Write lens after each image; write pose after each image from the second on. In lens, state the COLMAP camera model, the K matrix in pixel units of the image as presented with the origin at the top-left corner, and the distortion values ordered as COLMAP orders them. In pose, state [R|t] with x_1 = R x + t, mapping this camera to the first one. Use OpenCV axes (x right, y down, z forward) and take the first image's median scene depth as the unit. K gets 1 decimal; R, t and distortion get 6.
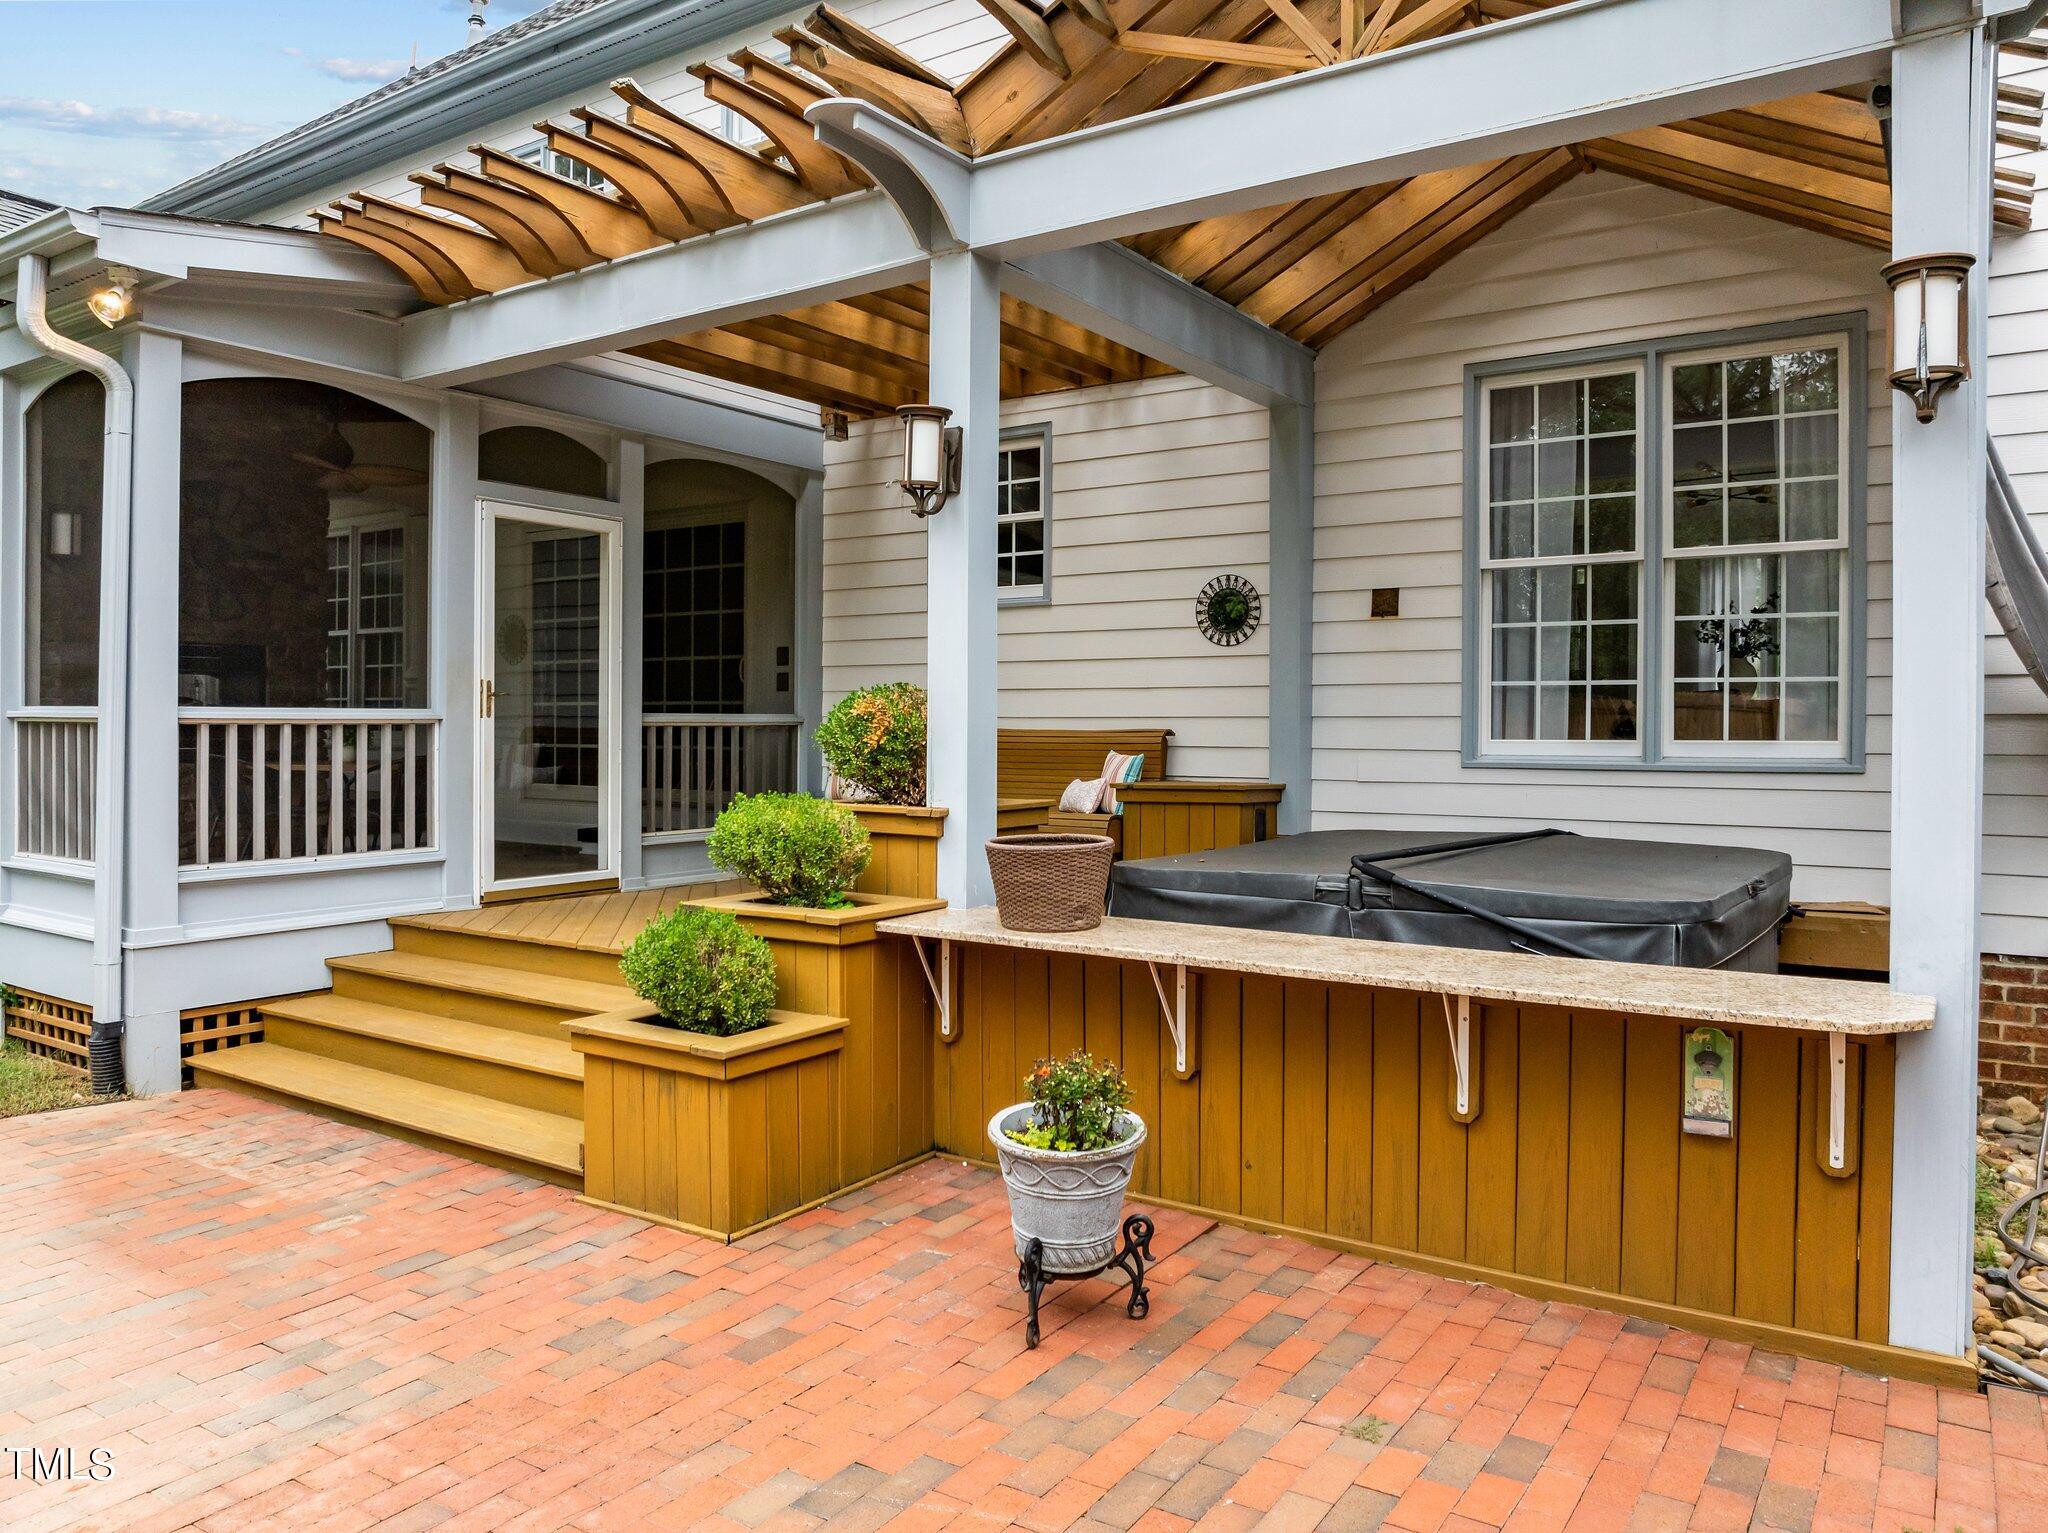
lens RADIAL K [[1450.7, 0, 1029.9], [0, 1450.7, 741.6], [0, 0, 1]] dist [-0.037670, 0.001908]
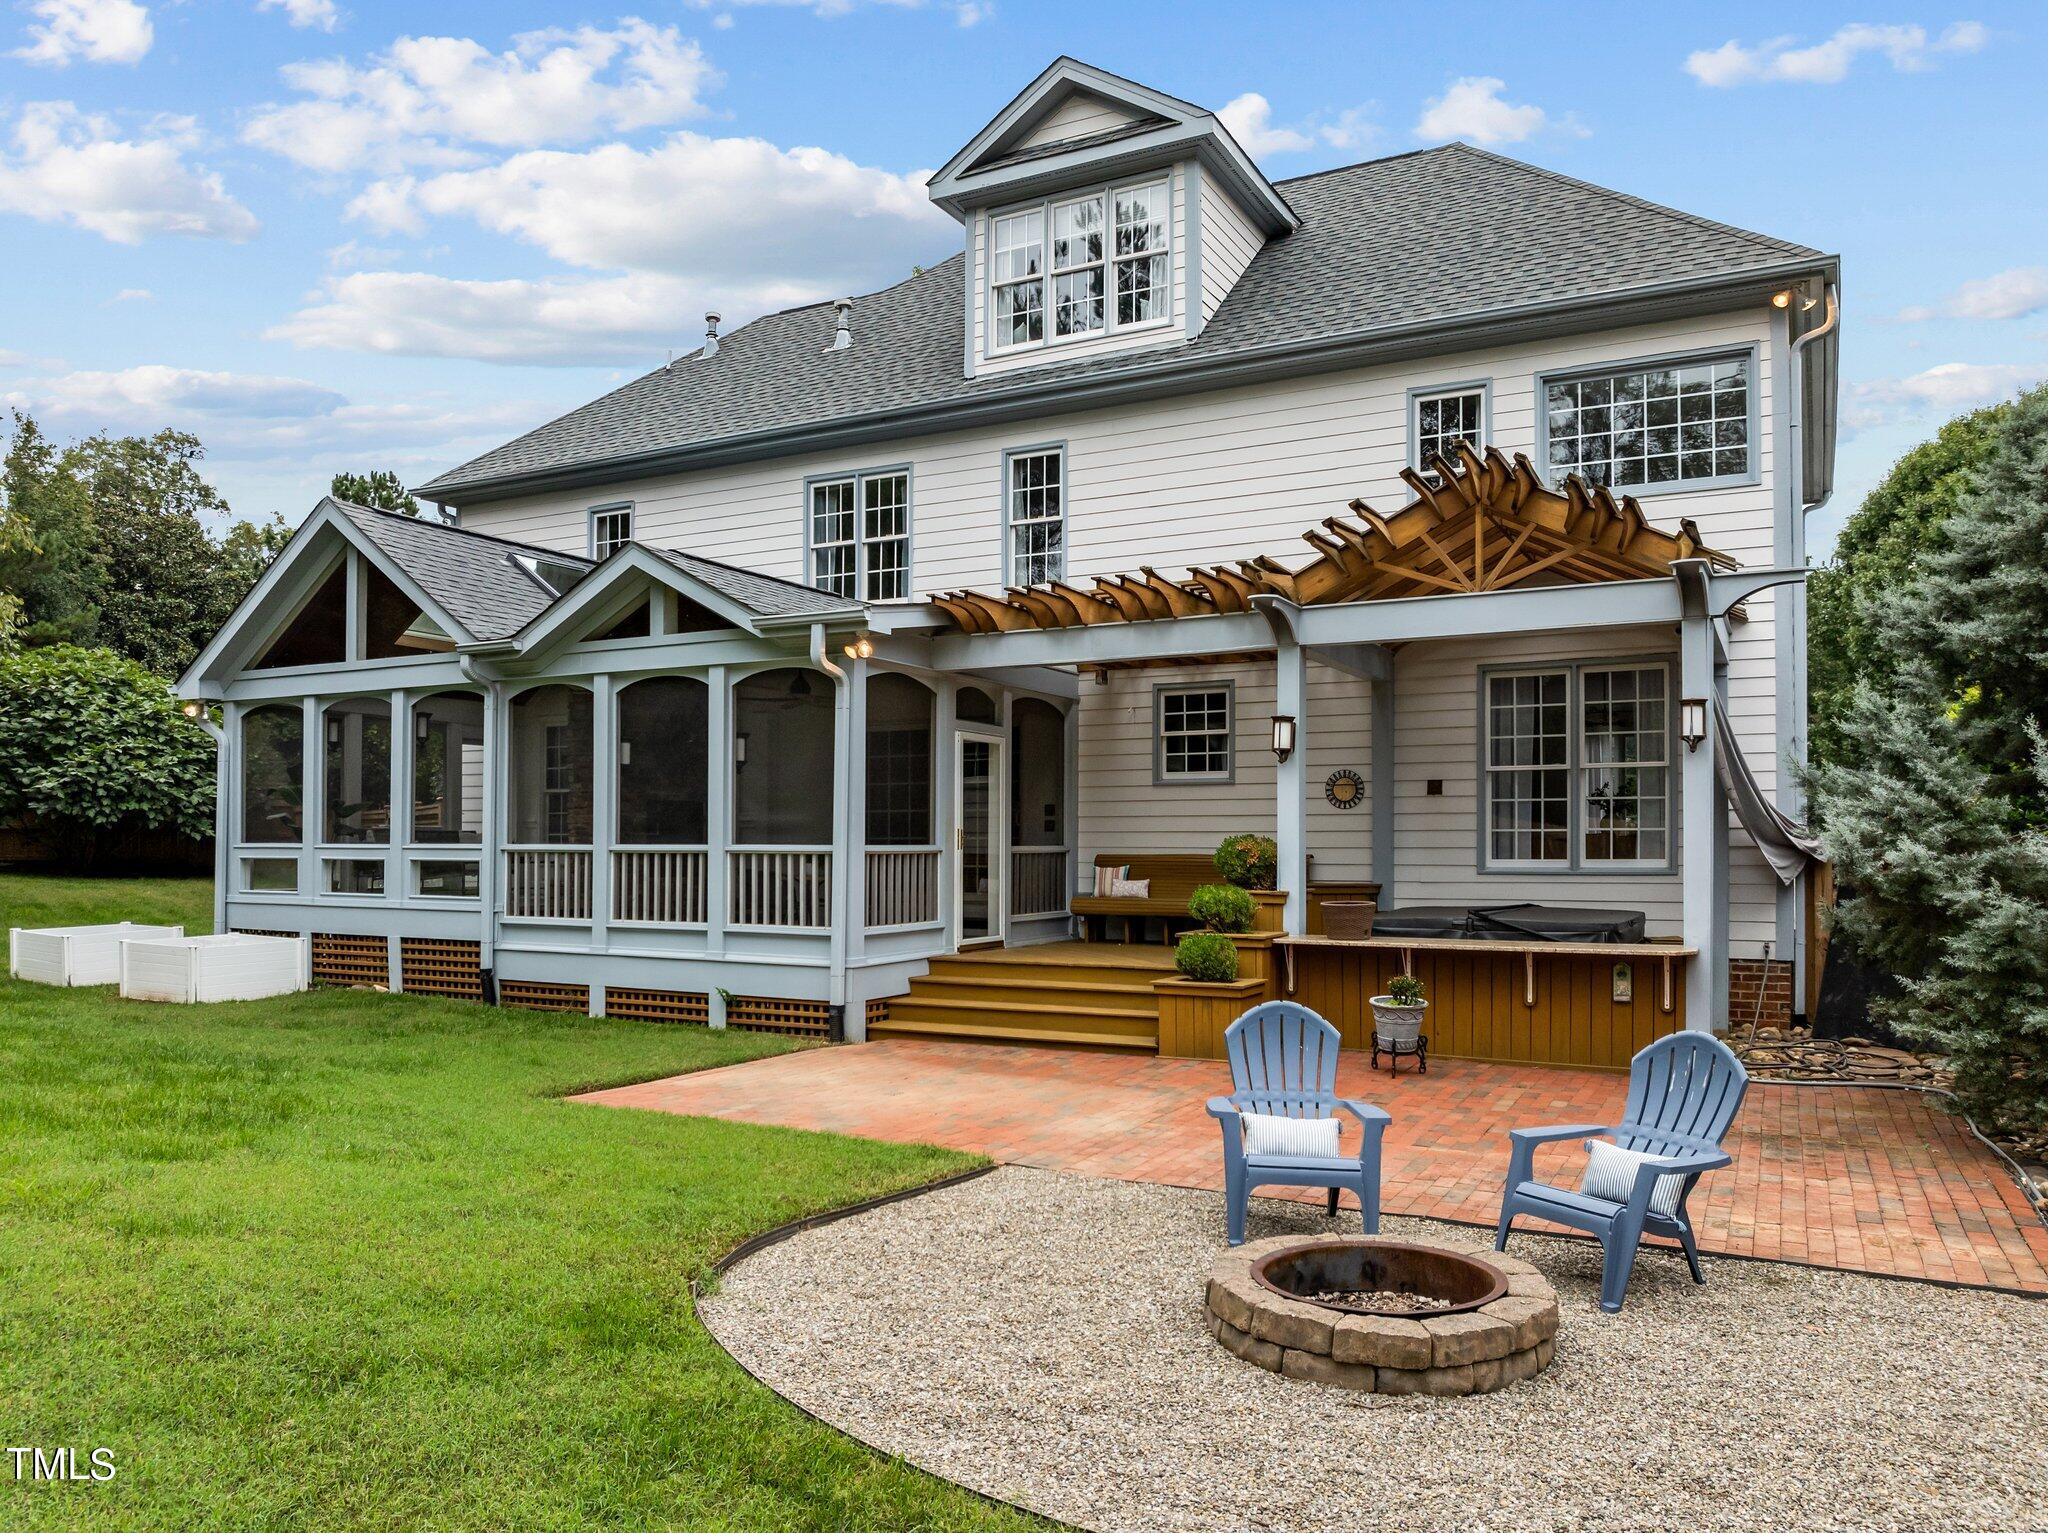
lens RADIAL K [[1462.5, 0, 1027.0], [0, 1462.5, 837.2], [0, 0, 1]] dist [-0.011498, -0.047073]
pose [[0.994939, -0.001486, 0.100474, -0.524395], [0.003178, 0.999856, -0.016688, -0.000863], [-0.100434, 0.016923, 0.994800, -0.929735]]
